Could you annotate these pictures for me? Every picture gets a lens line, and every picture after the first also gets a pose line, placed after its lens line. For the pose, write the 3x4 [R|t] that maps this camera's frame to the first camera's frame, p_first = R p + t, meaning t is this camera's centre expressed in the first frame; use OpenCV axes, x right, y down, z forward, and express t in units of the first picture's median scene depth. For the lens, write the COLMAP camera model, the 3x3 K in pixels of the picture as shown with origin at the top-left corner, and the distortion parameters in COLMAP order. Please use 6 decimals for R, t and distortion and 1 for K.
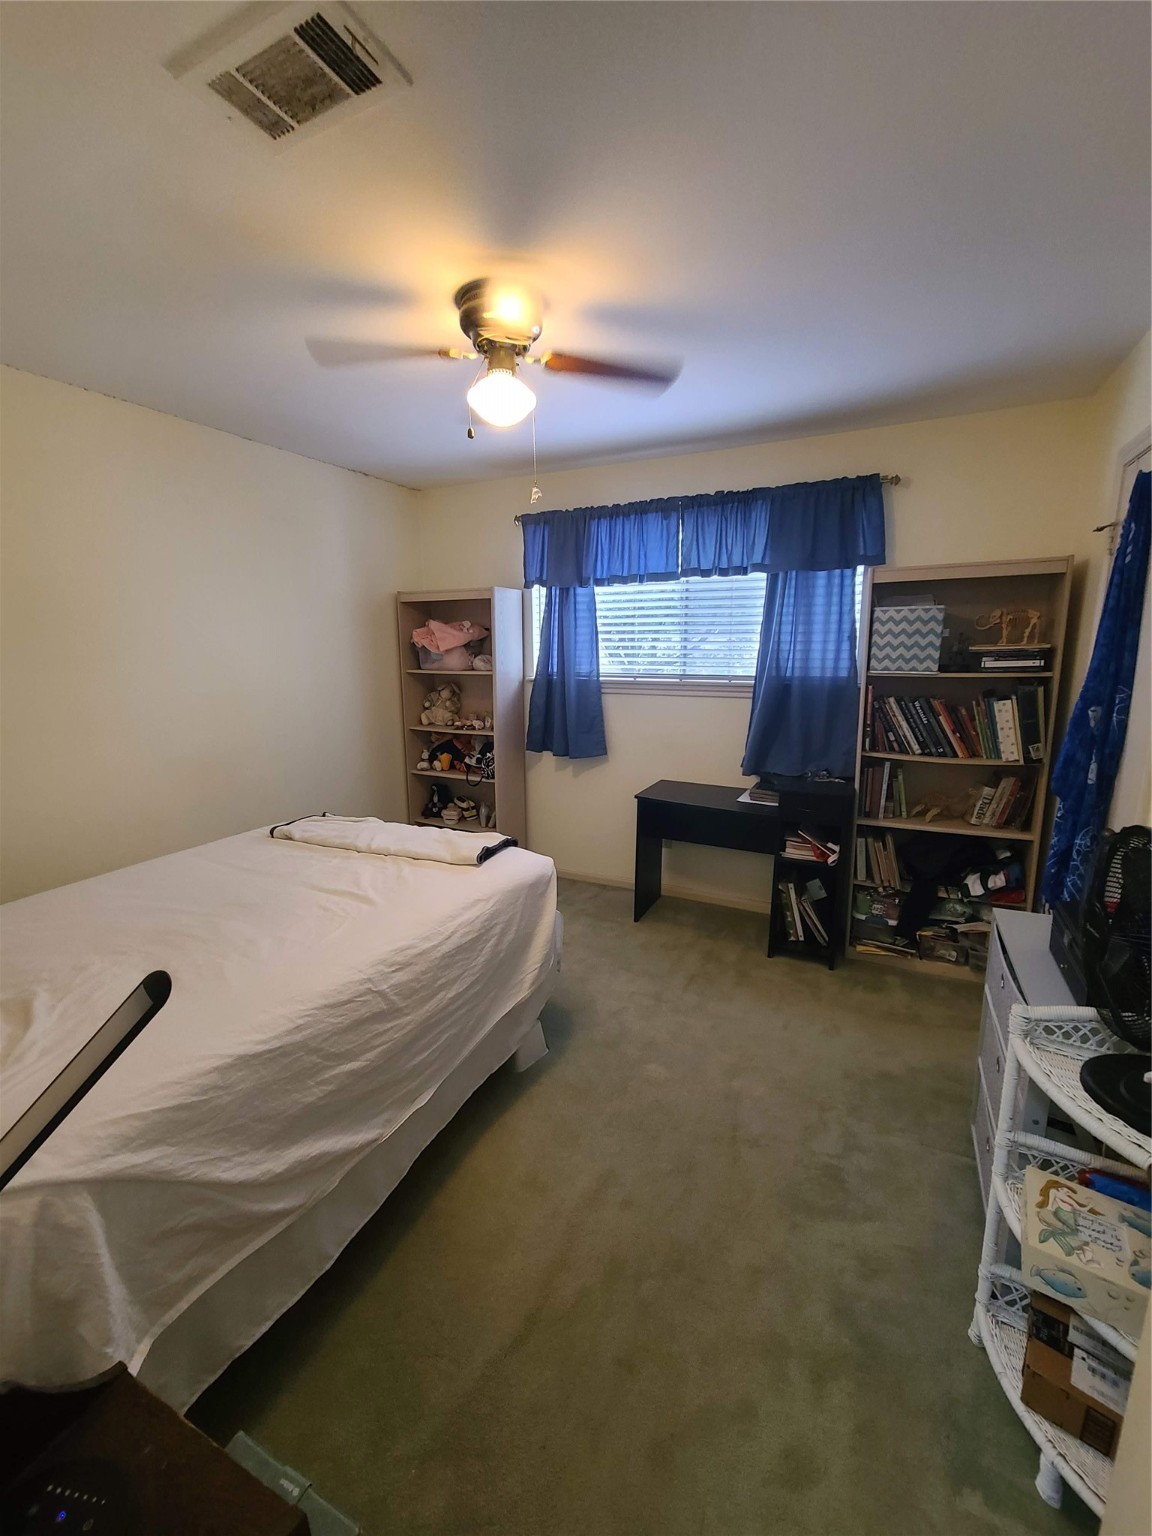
lens RADIAL K [[621.3, 0, 570.0], [0, 621.3, 768.4], [0, 0, 1]] dist [0.002266, 0.000224]
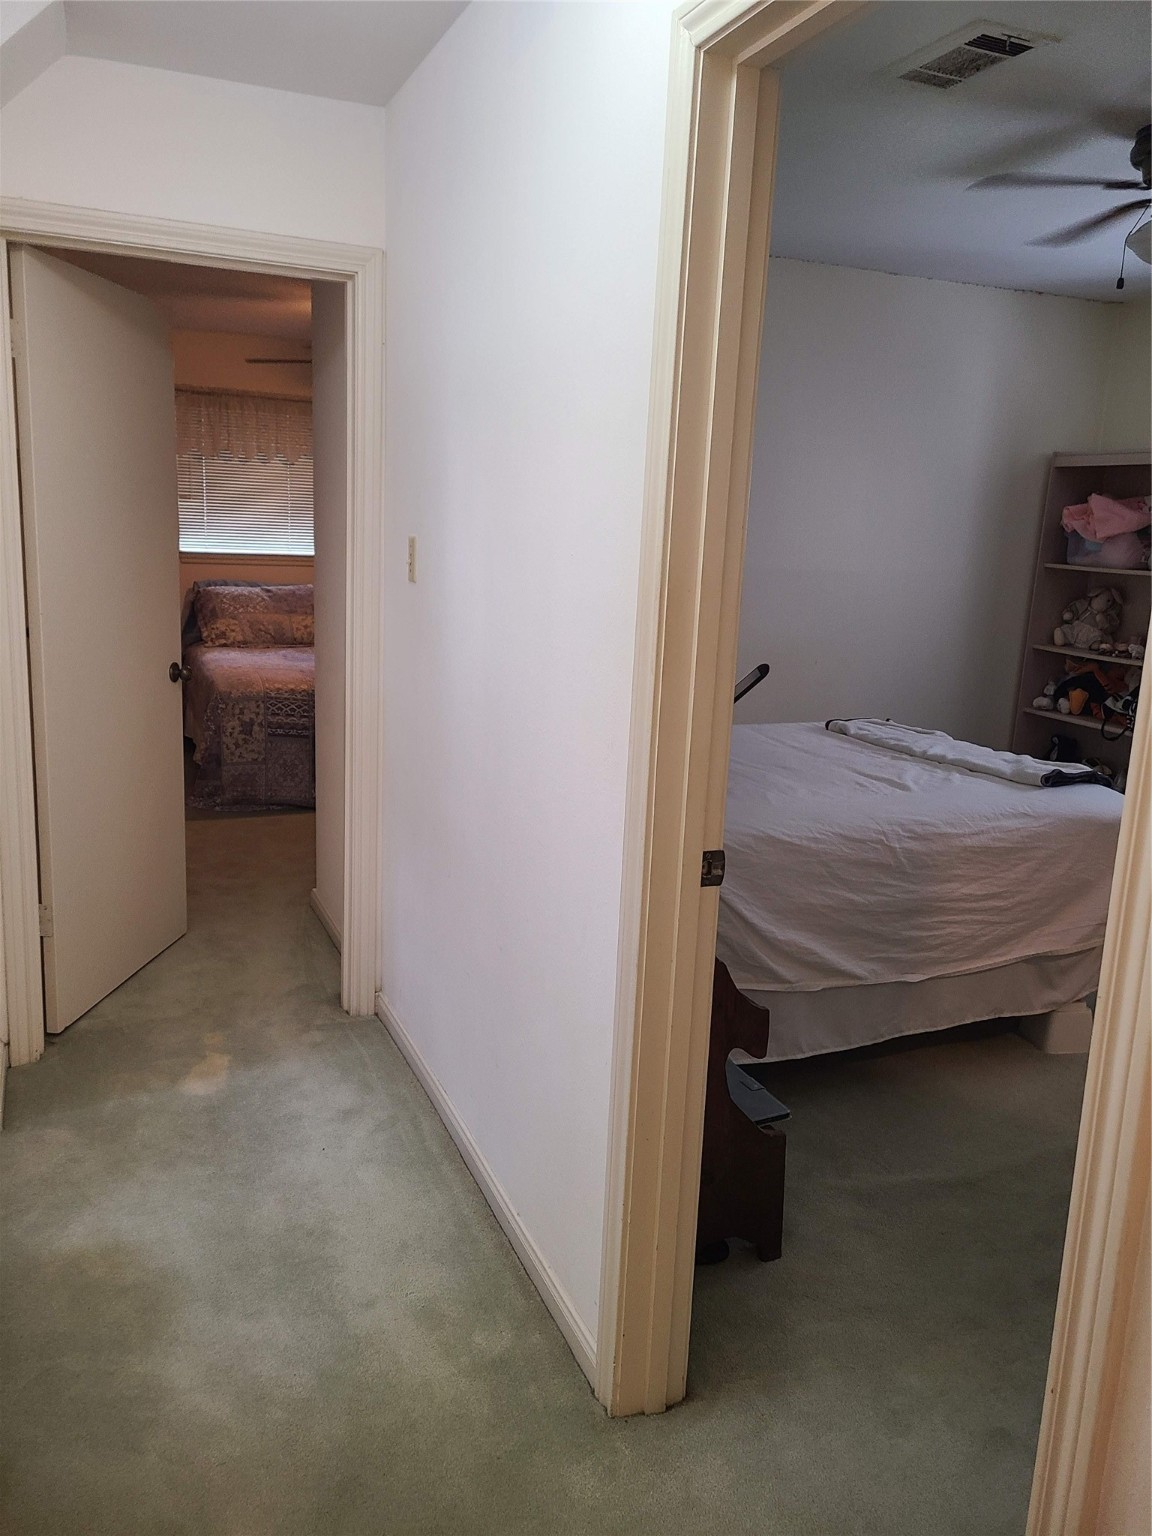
lens RADIAL K [[1170.4, 0, 572.3], [0, 1170.4, 757.5], [0, 0, 1]] dist [0.051295, 0.002010]
pose [[0.763542, 0.173879, -0.621909, 0.208399], [-0.179948, 0.982210, 0.053686, 0.085673], [0.620180, 0.070920, 0.781247, -0.379627]]
